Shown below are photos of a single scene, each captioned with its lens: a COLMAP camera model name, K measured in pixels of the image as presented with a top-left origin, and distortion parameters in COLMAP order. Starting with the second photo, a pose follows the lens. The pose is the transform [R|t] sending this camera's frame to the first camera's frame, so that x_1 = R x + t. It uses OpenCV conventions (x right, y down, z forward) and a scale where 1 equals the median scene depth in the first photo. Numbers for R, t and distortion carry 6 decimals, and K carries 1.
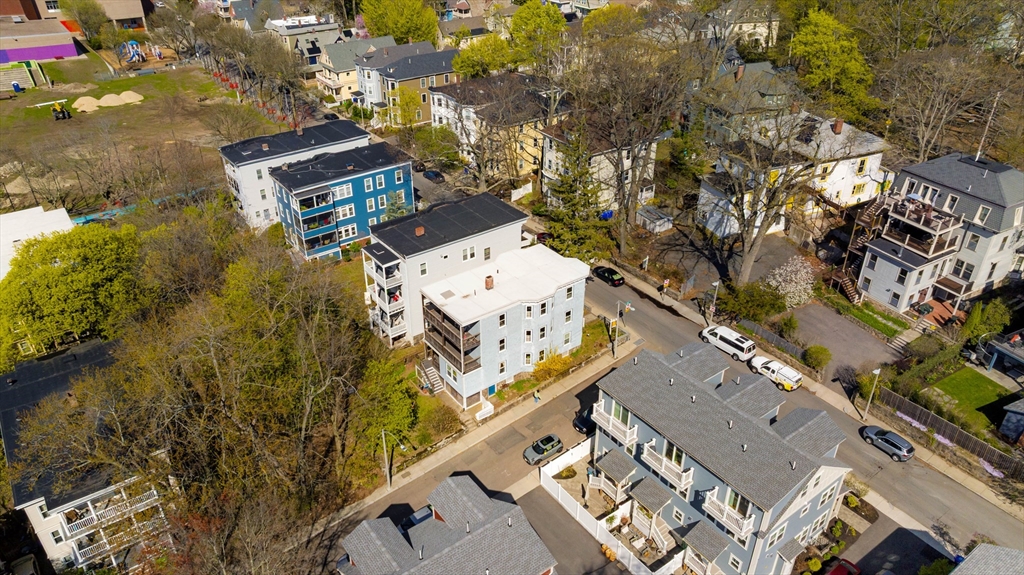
lens RADIAL K [[721.1, 0, 512.3], [0, 721.1, 284.4], [0, 0, 1]] dist [-0.012588, -0.003850]
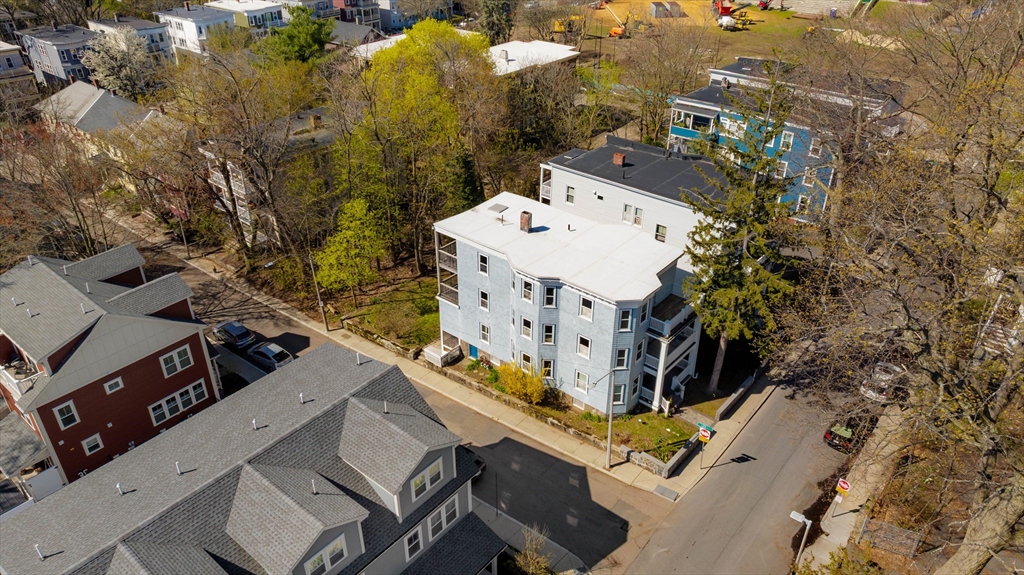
lens RADIAL K [[721.1, 0, 514.4], [0, 721.1, 280.9], [0, 0, 1]] dist [-0.012588, -0.003850]
pose [[0.236097, 0.494912, -0.836254, 0.431582], [-0.502428, 0.798796, 0.330895, -0.135772], [0.831760, 0.342034, 0.437251, 0.523964]]
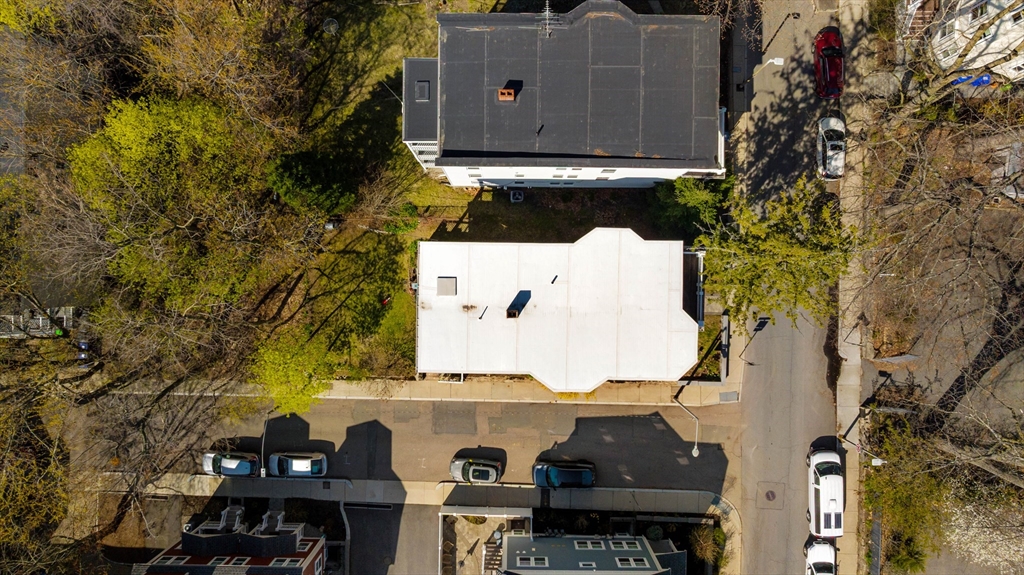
lens RADIAL K [[721.1, 0, 510.7], [0, 721.1, 285.2], [0, 0, 1]] dist [-0.012588, -0.003850]
pose [[0.795159, 0.606397, -0.002320, -0.034244], [-0.309366, 0.408951, 0.858517, -0.386014], [0.521551, -0.681939, 0.512780, 0.530360]]
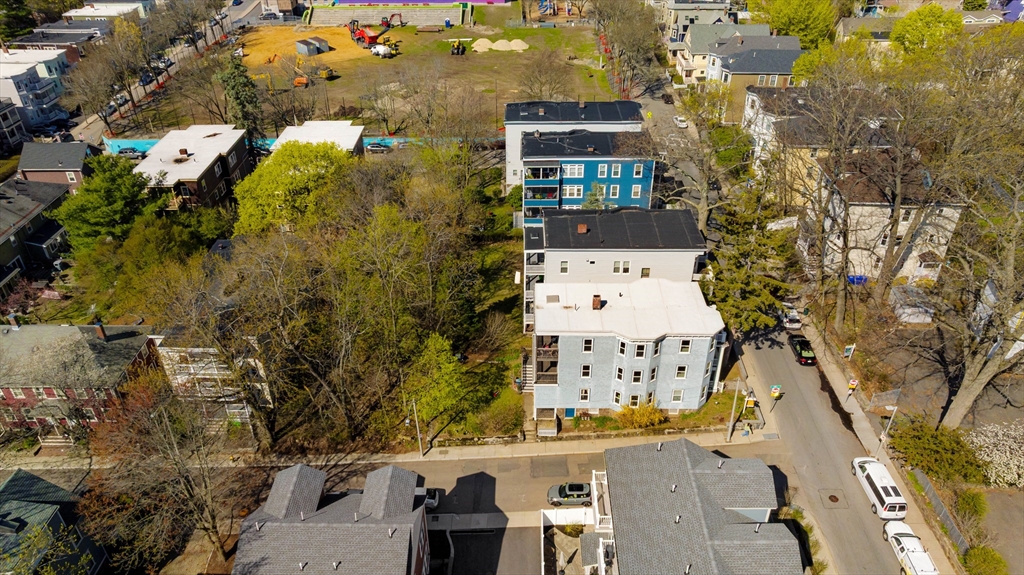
lens RADIAL K [[721.1, 0, 513.1], [0, 721.1, 285.6], [0, 0, 1]] dist [-0.012588, -0.003850]
pose [[0.794057, 0.325395, -0.513412, 0.257419], [-0.307089, 0.943680, 0.123143, -0.076223], [0.524566, 0.059881, 0.849261, 0.124623]]
